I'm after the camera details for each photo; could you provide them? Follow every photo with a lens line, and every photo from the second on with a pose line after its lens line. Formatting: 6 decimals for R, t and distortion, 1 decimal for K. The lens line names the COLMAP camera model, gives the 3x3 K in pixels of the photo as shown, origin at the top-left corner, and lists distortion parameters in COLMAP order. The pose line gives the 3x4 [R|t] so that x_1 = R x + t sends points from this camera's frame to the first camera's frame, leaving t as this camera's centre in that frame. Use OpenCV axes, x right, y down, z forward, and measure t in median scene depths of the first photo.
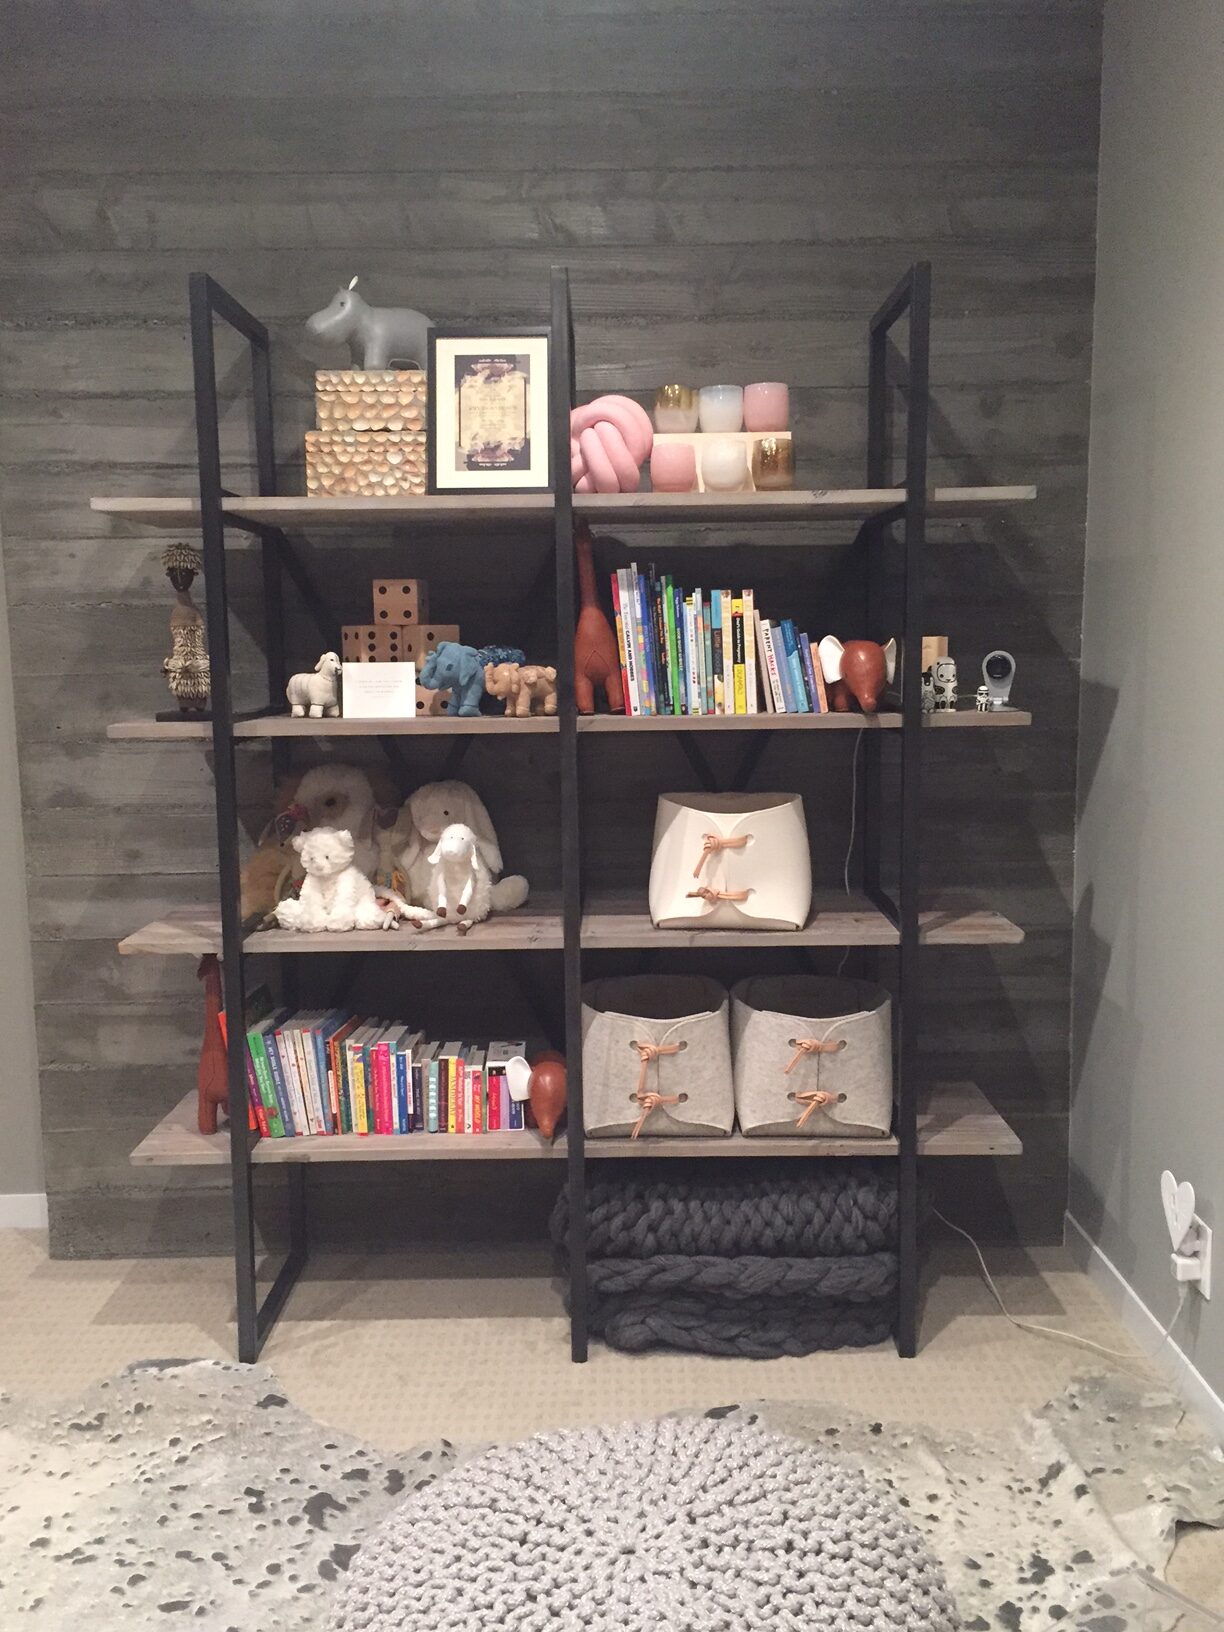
lens RADIAL K [[1447.5, 0, 615.2], [0, 1447.5, 825.6], [0, 0, 1]] dist [0.054374, -0.034833]
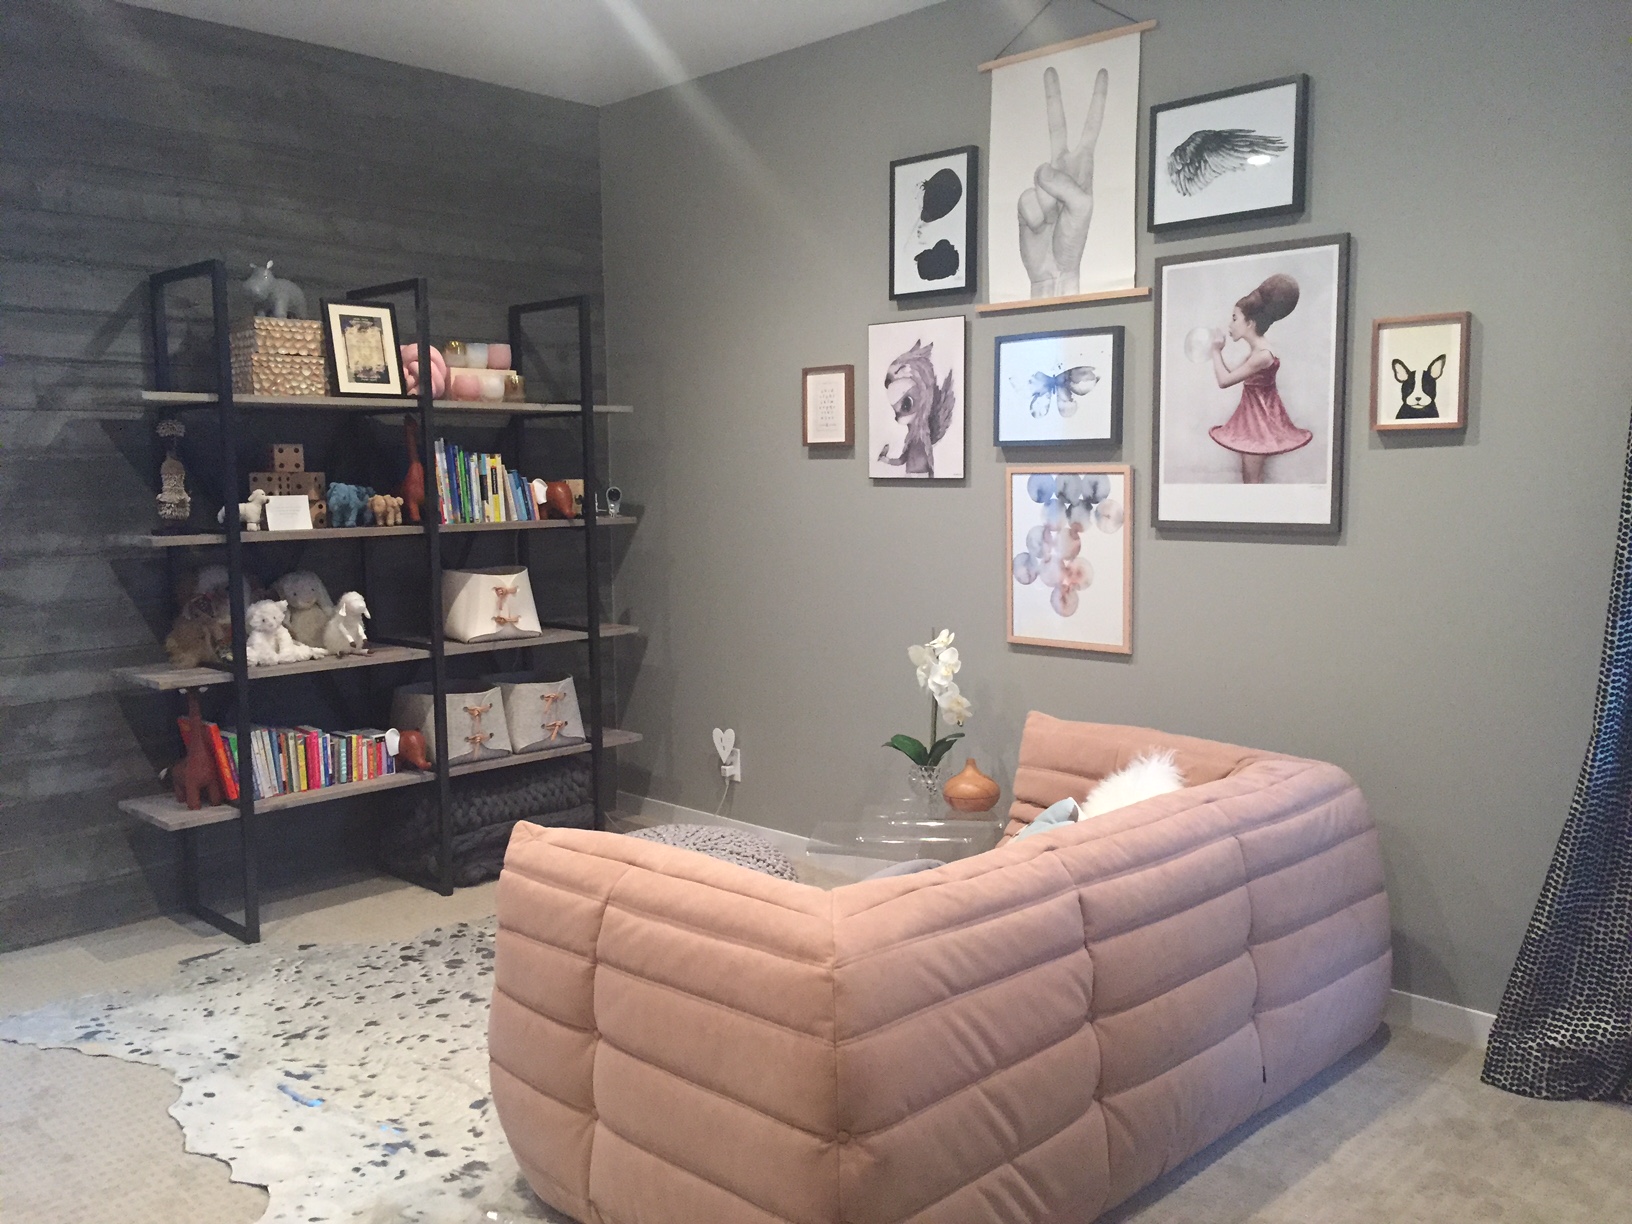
lens RADIAL K [[1389.7, 0, 804.6], [0, 1389.7, 611.0], [0, 0, 1]] dist [0.085761, -0.111812]
pose [[0.708338, -0.069862, 0.702407, -0.875305], [0.096222, 0.995358, 0.001964, 0.067952], [-0.699284, 0.066196, 0.711772, -0.506805]]
